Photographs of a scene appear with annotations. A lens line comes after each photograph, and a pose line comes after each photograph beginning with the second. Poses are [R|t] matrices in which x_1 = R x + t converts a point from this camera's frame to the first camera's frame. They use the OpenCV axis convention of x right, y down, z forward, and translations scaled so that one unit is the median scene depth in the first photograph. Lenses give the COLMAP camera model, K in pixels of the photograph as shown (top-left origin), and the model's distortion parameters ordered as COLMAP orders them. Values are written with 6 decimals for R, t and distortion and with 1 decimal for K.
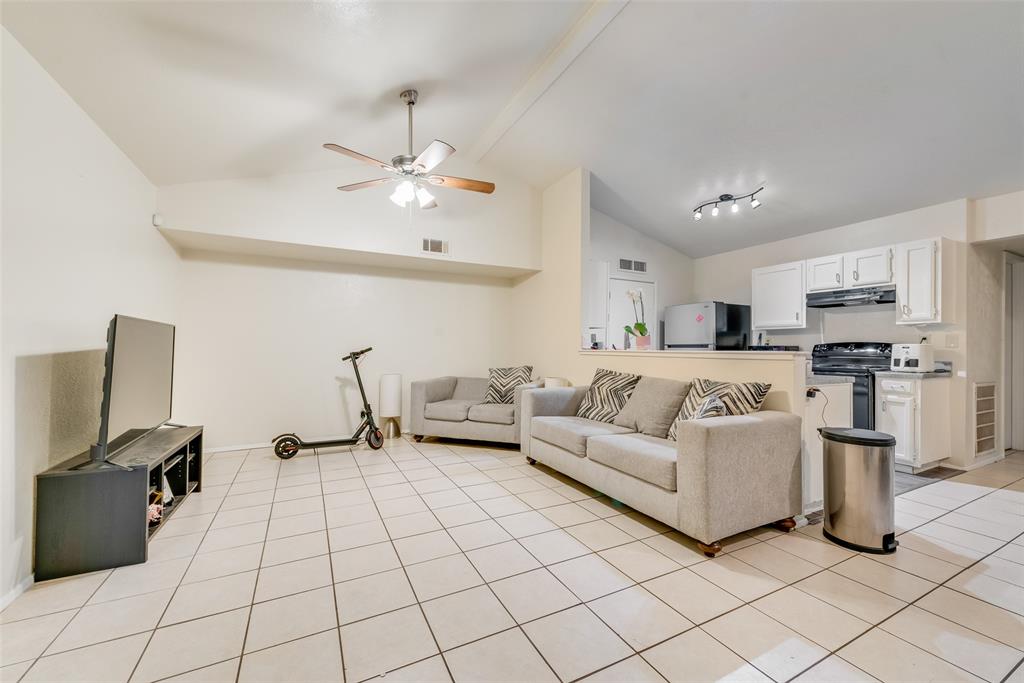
lens RADIAL K [[407.7, 0, 515.6], [0, 407.7, 343.2], [0, 0, 1]] dist [0.006763, -0.000389]
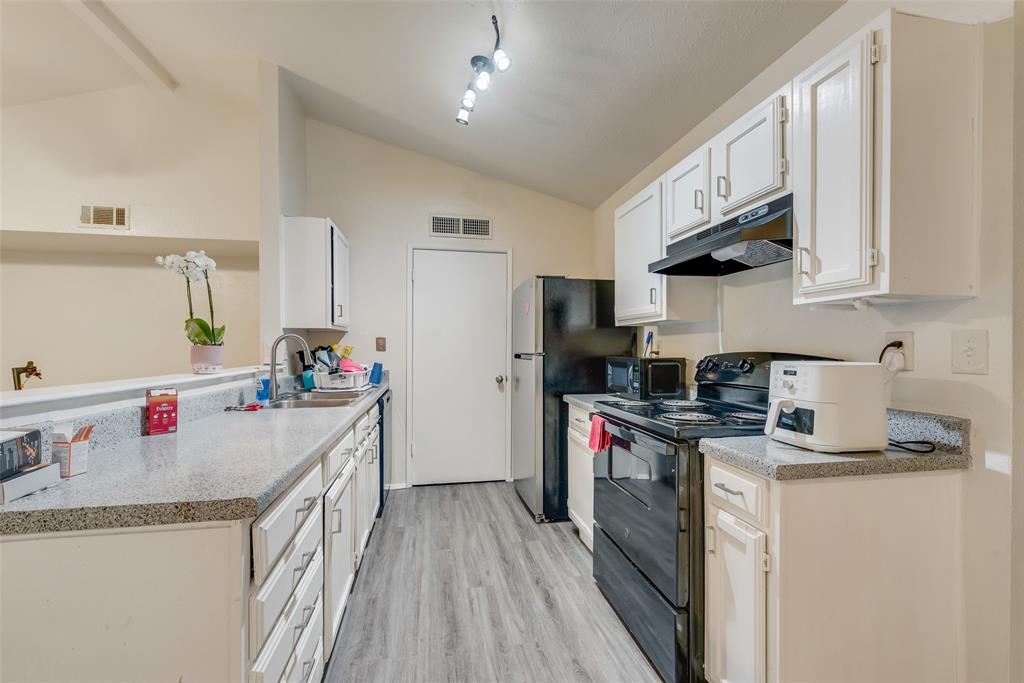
lens RADIAL K [[427.5, 0, 514.6], [0, 427.5, 346.2], [0, 0, 1]] dist [0.003509, 0.000098]
pose [[0.956418, -0.004510, -0.291966, 0.767025], [0.006155, 0.999970, 0.004718, -0.012967], [0.291936, -0.006310, 0.956417, 0.545486]]
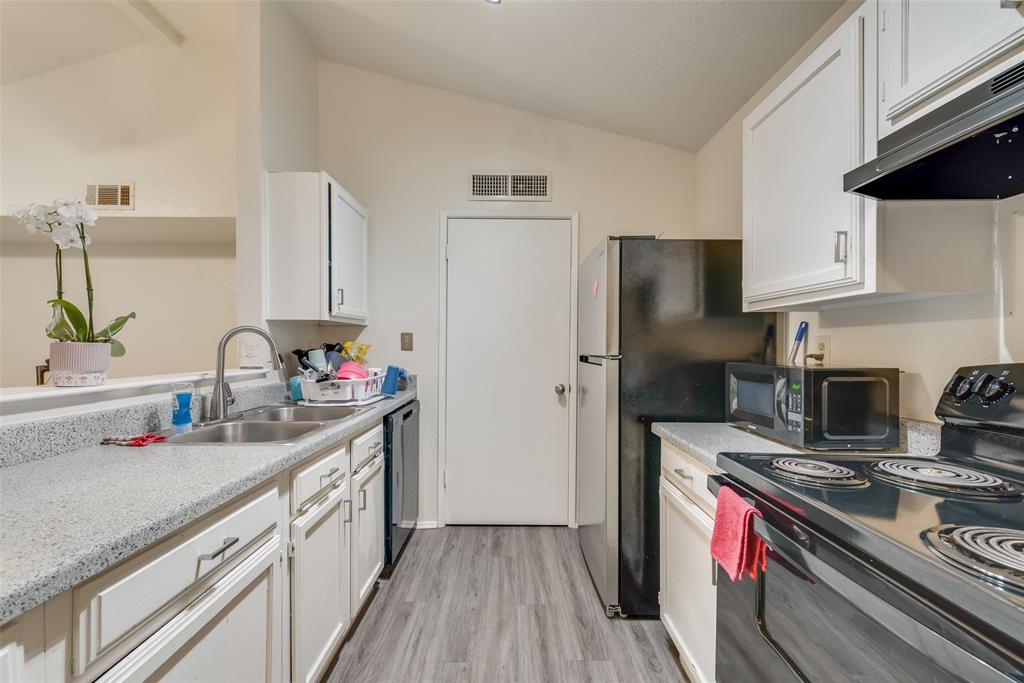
lens RADIAL K [[424.9, 0, 511.6], [0, 424.9, 346.4], [0, 0, 1]] dist [0.007117, -0.000404]
pose [[0.883287, 0.000678, -0.468832, 0.717433], [0.003465, 0.999962, 0.007975, -0.011764], [0.468820, -0.008669, 0.883251, 0.778787]]
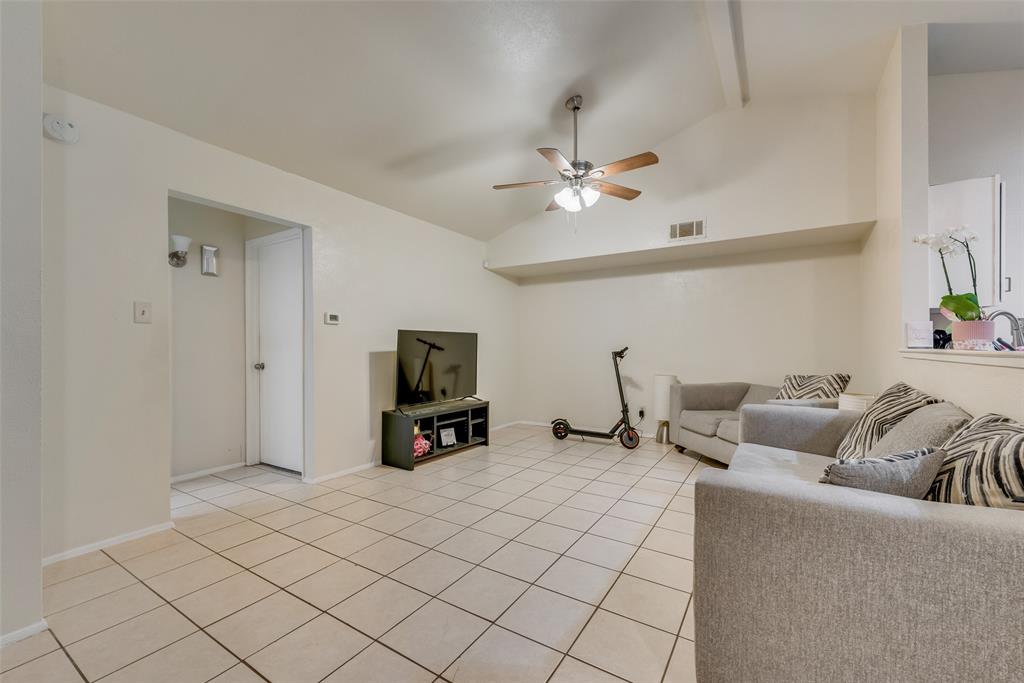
lens RADIAL K [[424.9, 0, 511.6], [0, 424.9, 346.4], [0, 0, 1]] dist [0.007117, -0.000404]
pose [[0.487854, -0.006838, -0.872898, 0.451873], [0.013061, 0.999915, -0.000533, 0.006247], [0.872827, -0.011141, 0.487902, 0.254386]]
